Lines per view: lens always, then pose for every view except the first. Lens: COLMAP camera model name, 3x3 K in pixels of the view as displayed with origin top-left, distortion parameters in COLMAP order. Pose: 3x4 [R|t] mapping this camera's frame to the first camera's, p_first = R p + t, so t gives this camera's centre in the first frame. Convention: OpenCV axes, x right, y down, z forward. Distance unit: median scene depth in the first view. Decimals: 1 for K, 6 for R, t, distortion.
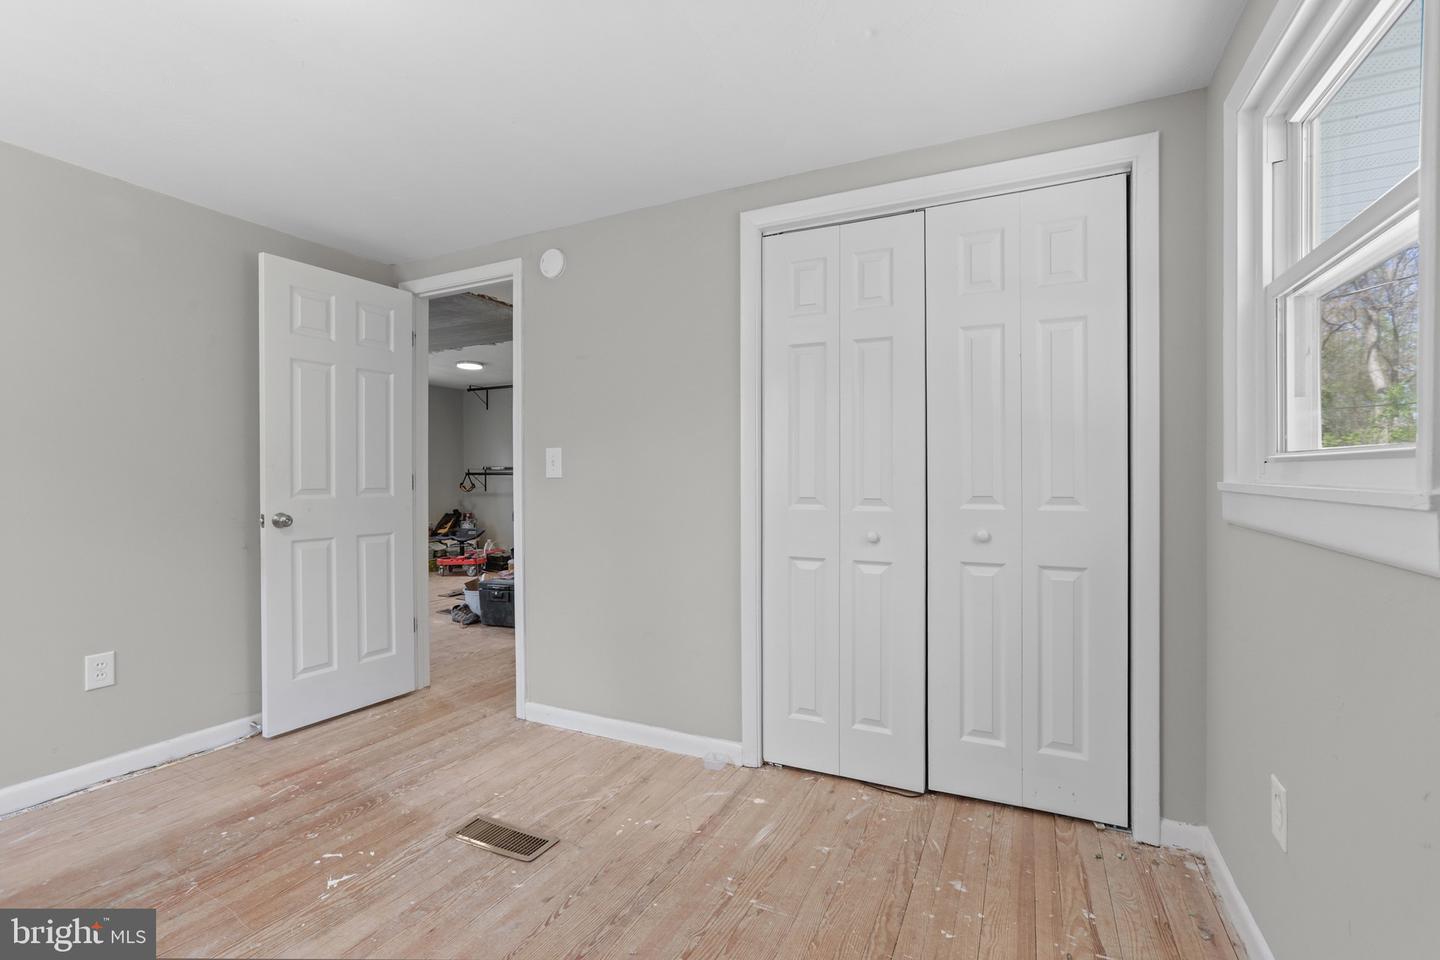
lens RADIAL K [[633.1, 0, 718.9], [0, 633.1, 484.2], [0, 0, 1]] dist [-0.048131, 0.019129]
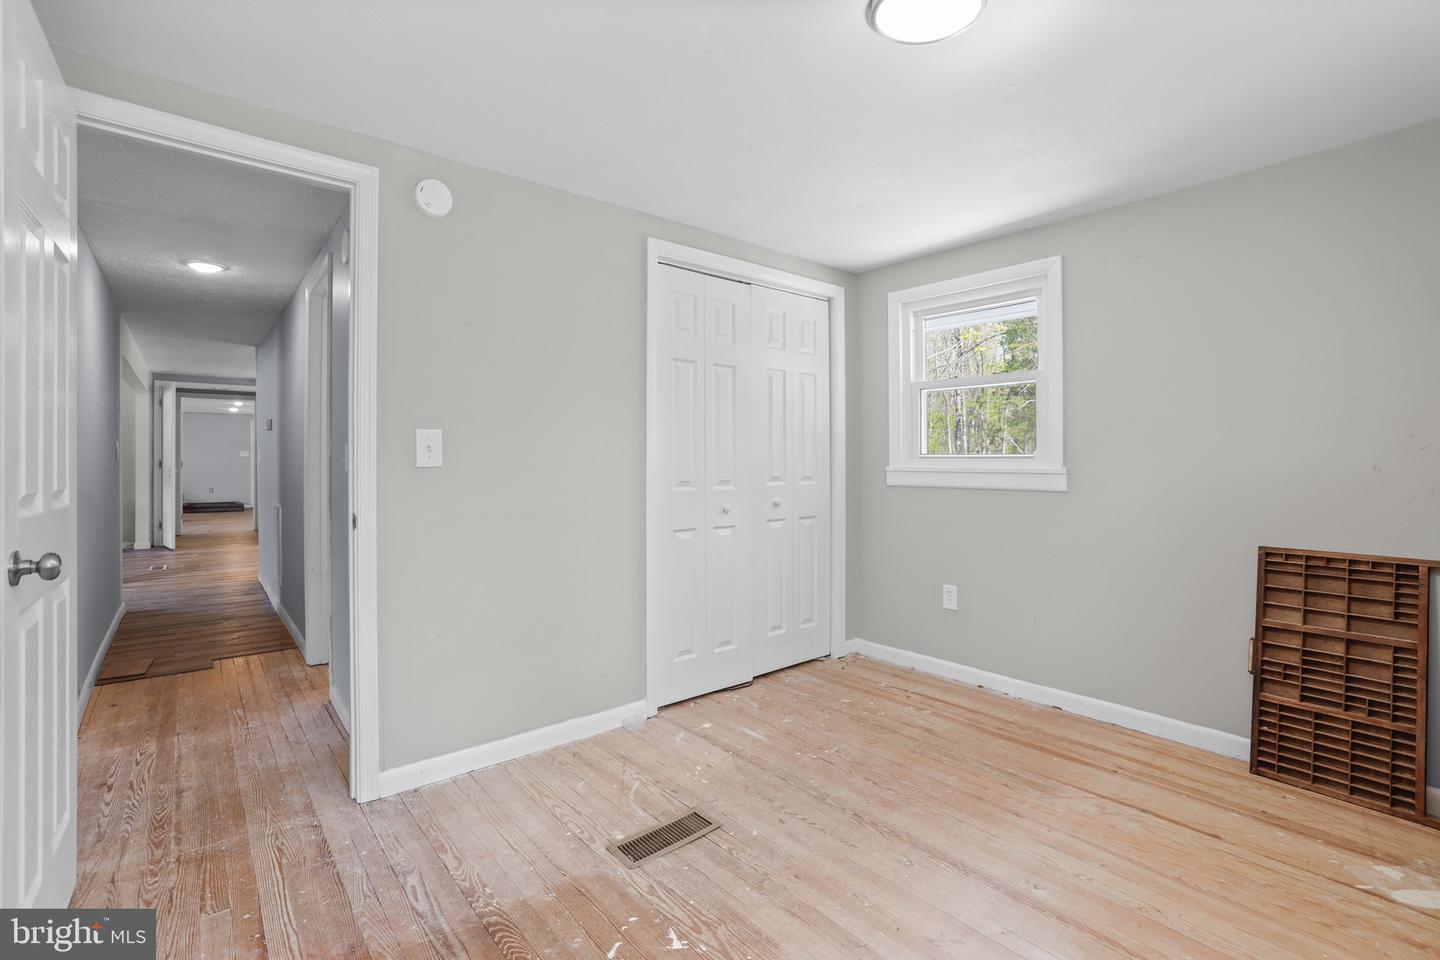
lens RADIAL K [[645.4, 0, 704.2], [0, 645.4, 453.2], [0, 0, 1]] dist [-0.047998, 0.020278]
pose [[0.426914, 0.009048, 0.904247, -1.121409], [0.006780, 0.999890, -0.013206, -0.019791], [-0.904267, 0.011768, 0.426805, 0.464161]]
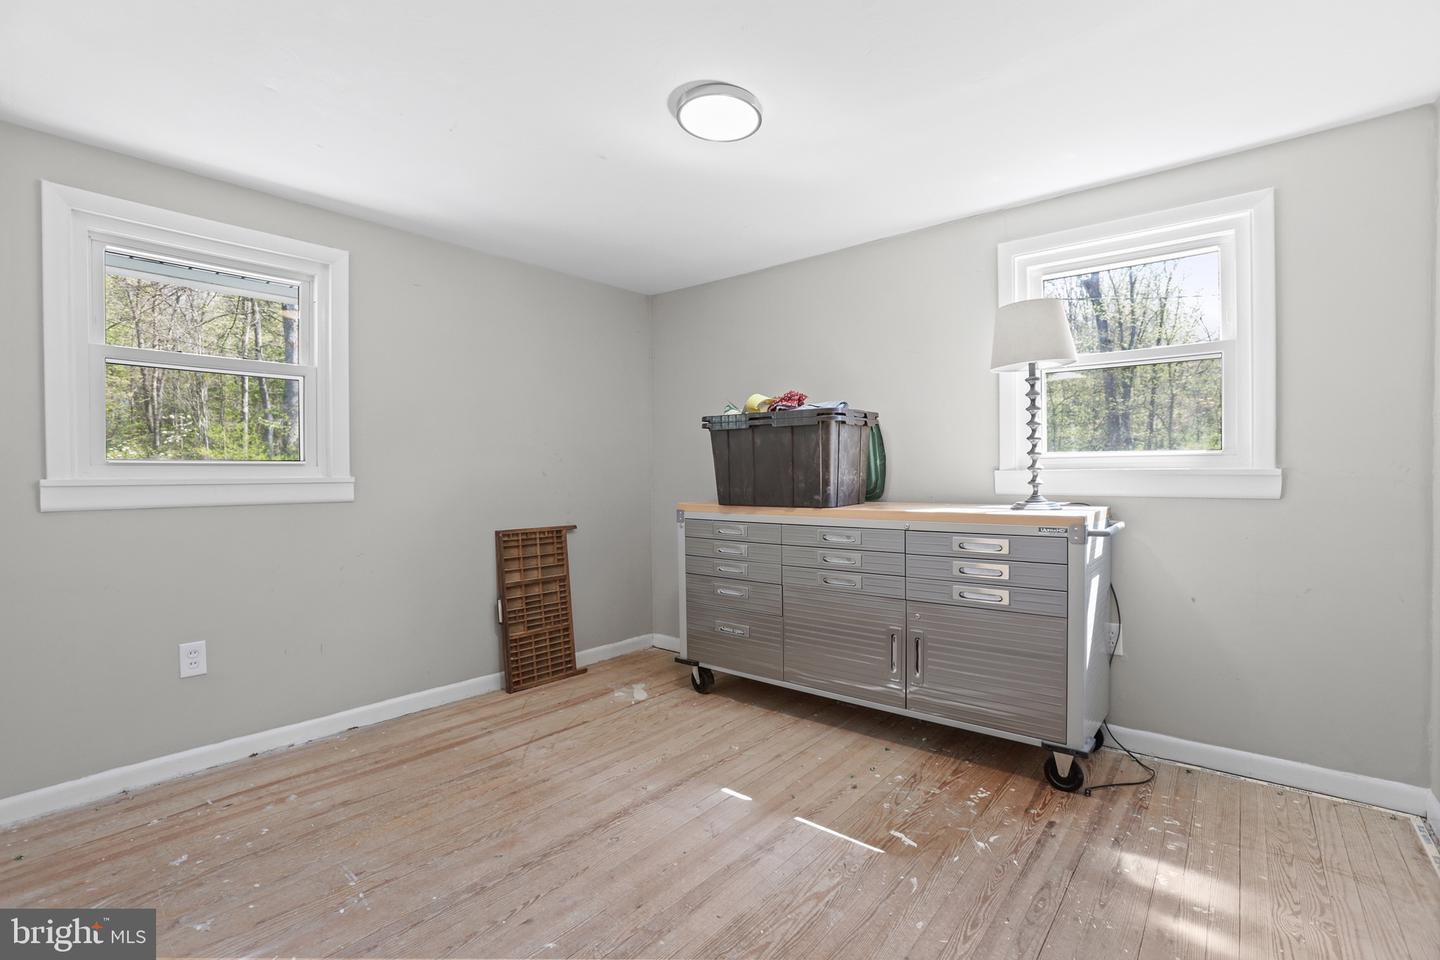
lens RADIAL K [[661.0, 0, 715.7], [0, 661.0, 470.1], [0, 0, 1]] dist [-0.057218, 0.022610]
pose [[-0.965788, 0.001233, 0.259330, -0.624279], [0.003698, 0.999953, 0.009016, -0.022555], [-0.259306, 0.009667, -0.965747, 1.439280]]
